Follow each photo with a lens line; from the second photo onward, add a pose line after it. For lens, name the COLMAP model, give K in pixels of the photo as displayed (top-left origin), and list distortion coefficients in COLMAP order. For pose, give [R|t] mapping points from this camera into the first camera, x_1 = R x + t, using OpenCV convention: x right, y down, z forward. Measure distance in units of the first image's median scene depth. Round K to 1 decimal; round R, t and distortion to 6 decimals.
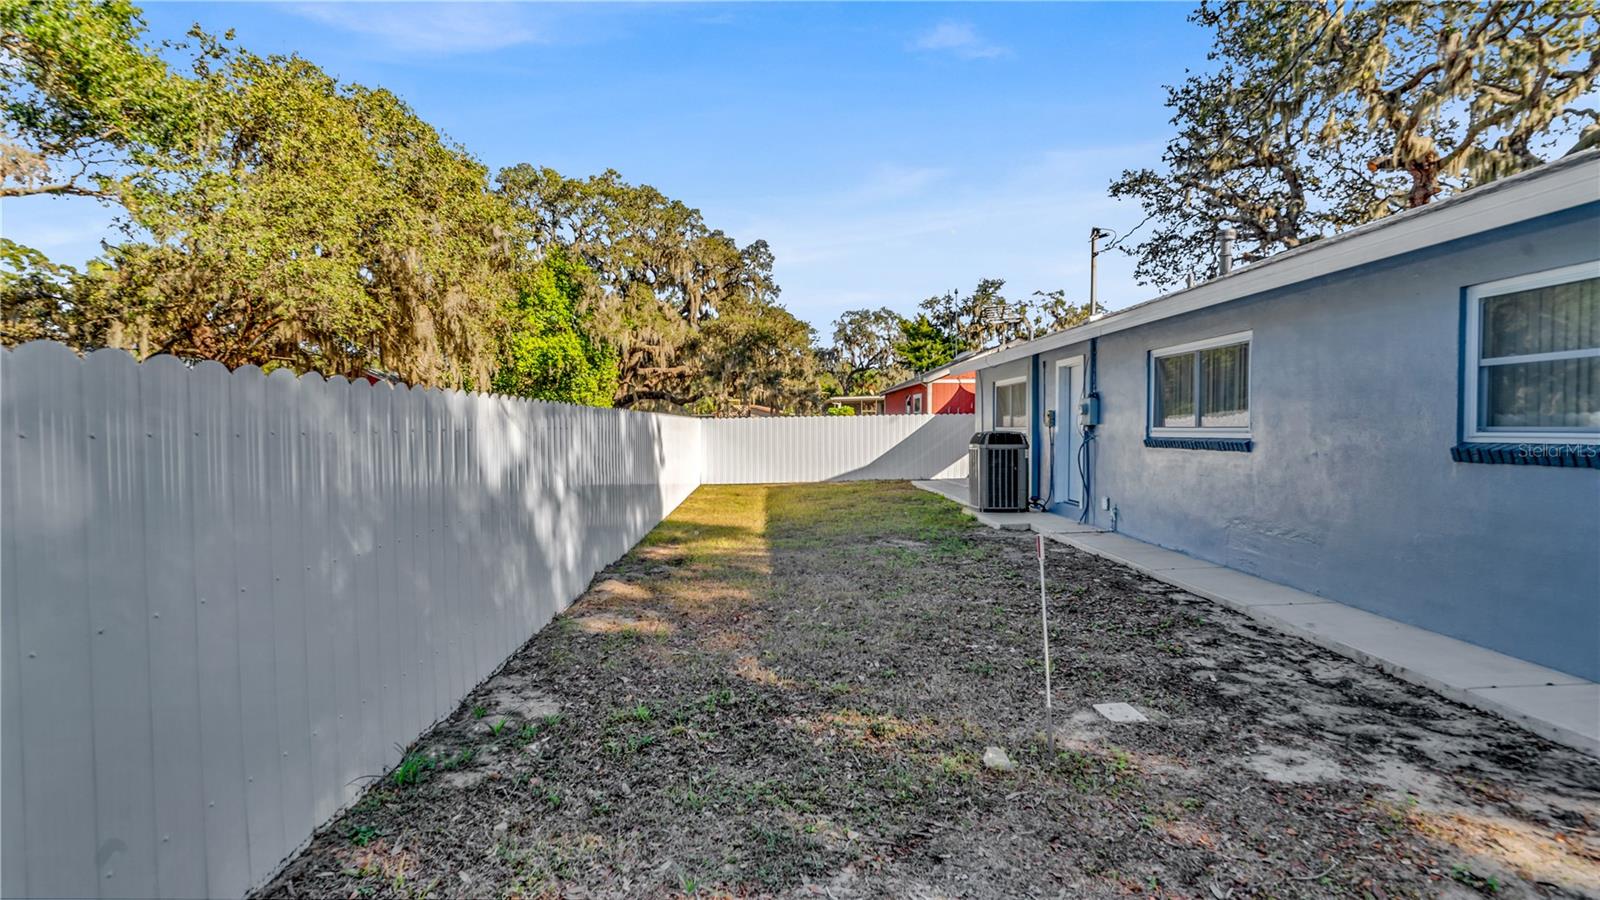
lens RADIAL K [[780.3, 0, 805.6], [0, 780.3, 445.8], [0, 0, 1]] dist [-0.010816, 0.004712]
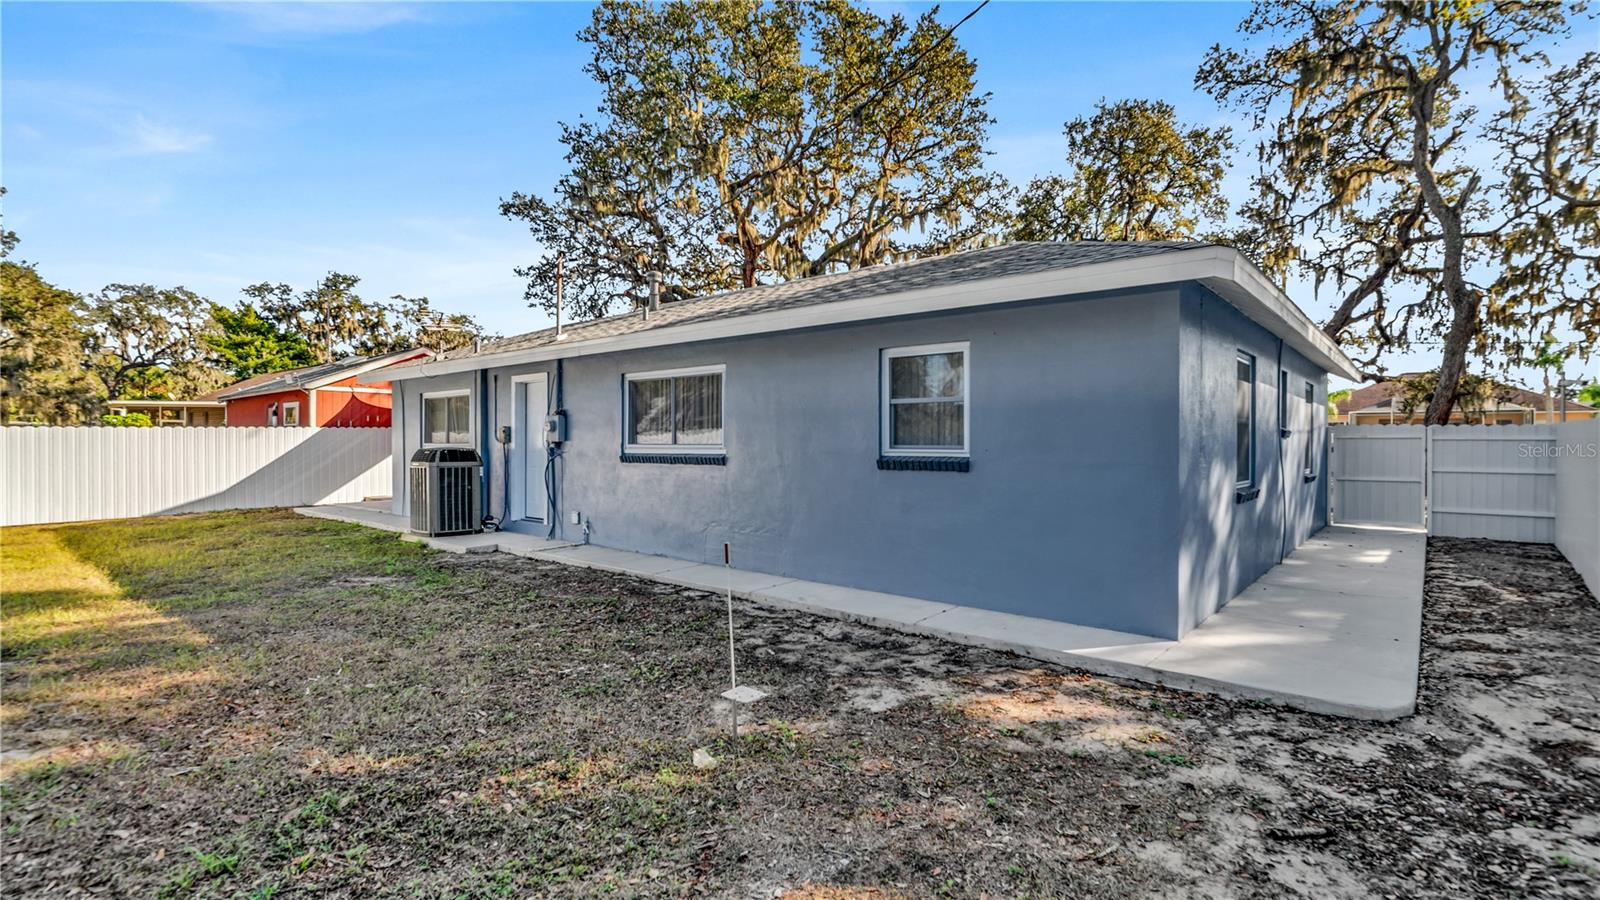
lens RADIAL K [[780.3, 0, 816.1], [0, 780.3, 447.1], [0, 0, 1]] dist [-0.010816, 0.004712]
pose [[0.658287, 0.001149, 0.752767, -0.194820], [0.013231, 0.999827, -0.013096, -0.002174], [-0.752651, 0.018580, 0.658157, 0.080217]]
